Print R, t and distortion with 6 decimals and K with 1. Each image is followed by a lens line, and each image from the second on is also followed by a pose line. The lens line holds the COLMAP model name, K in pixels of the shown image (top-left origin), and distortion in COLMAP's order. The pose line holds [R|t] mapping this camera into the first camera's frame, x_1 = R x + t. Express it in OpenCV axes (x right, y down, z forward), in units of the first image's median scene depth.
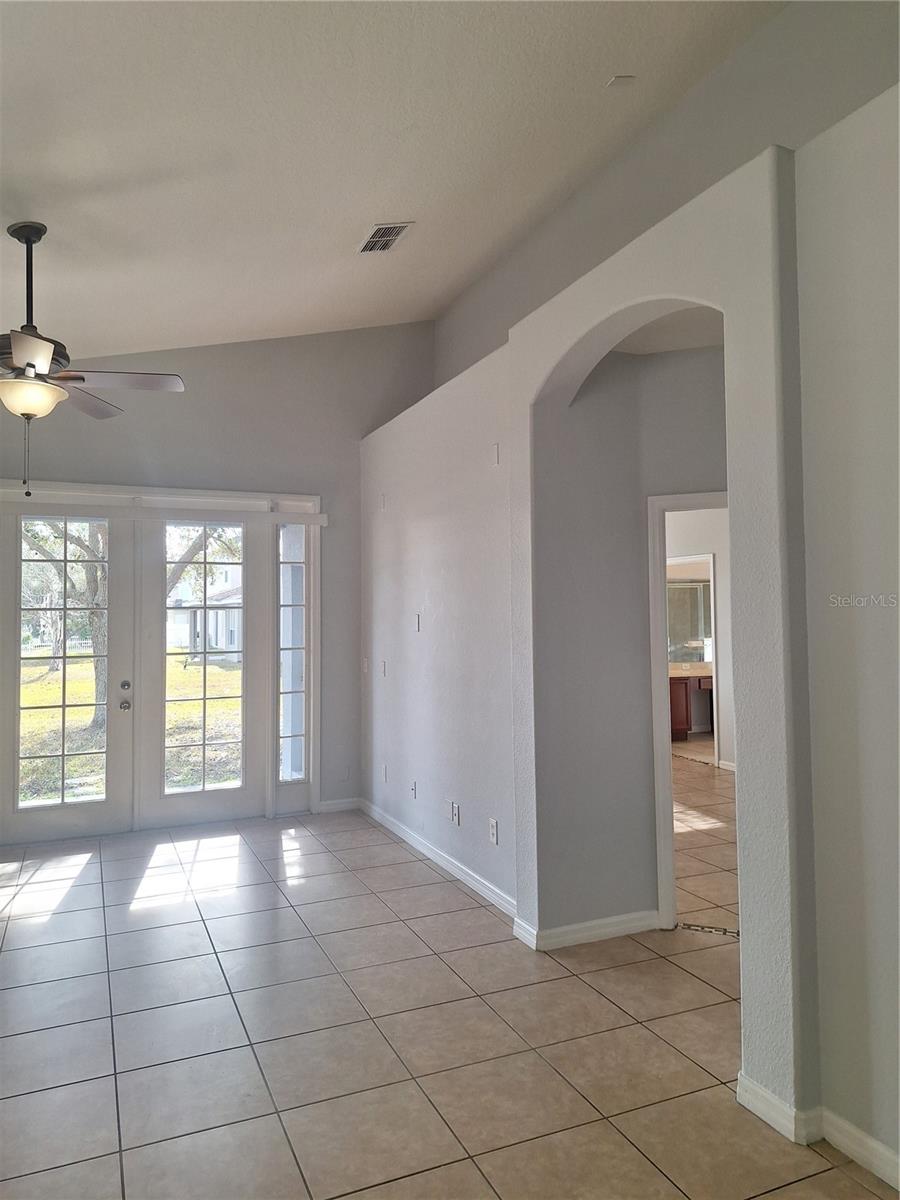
lens RADIAL K [[841.4, 0, 450.0], [0, 841.4, 600.0], [0, 0, 1]] dist [0.048459, -0.000768]
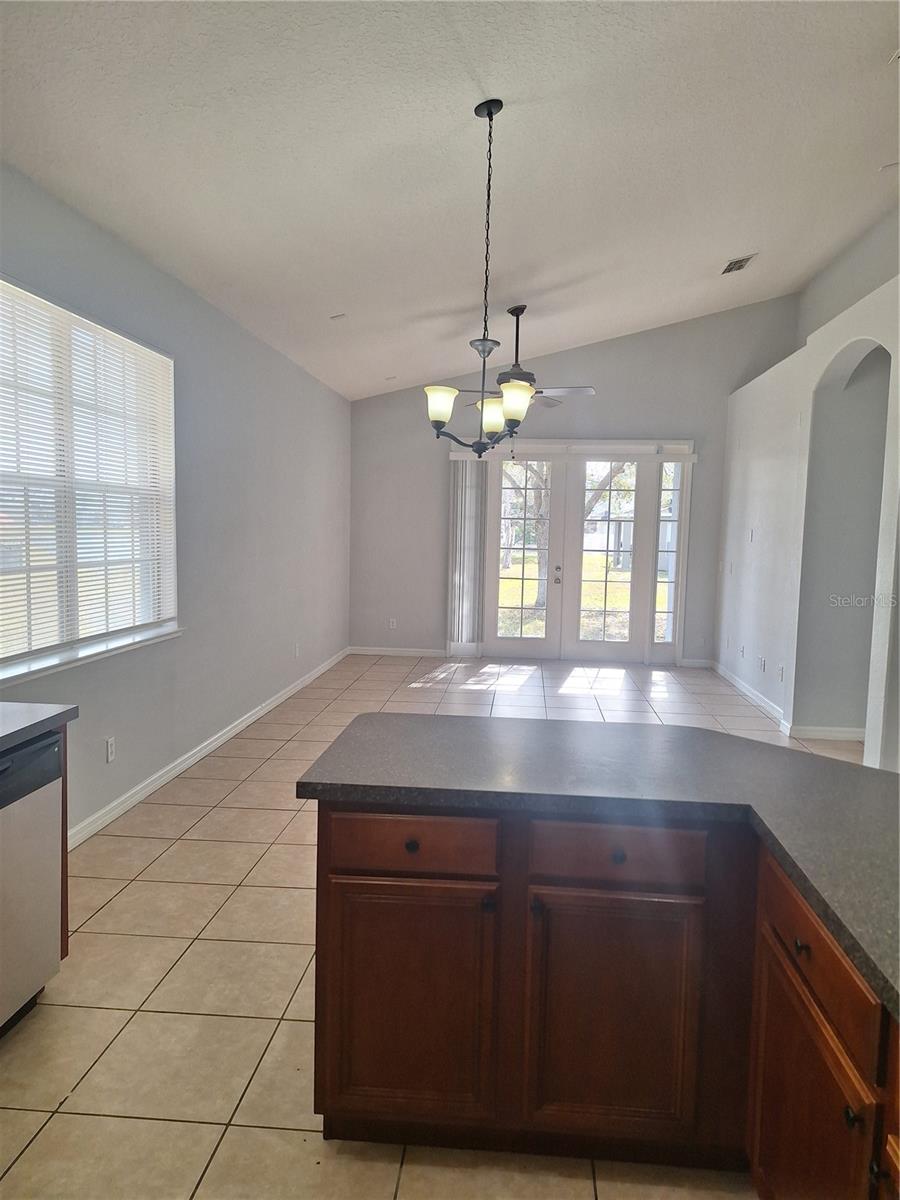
lens RADIAL K [[810.2, 0, 469.2], [0, 810.2, 600.0], [0, 0, 1]] dist [-0.003484, -0.000403]
pose [[0.887183, 0.069210, -0.456198, 0.153729], [-0.020114, 0.993548, 0.111614, -0.005495], [0.460979, -0.089846, 0.882851, -0.390888]]
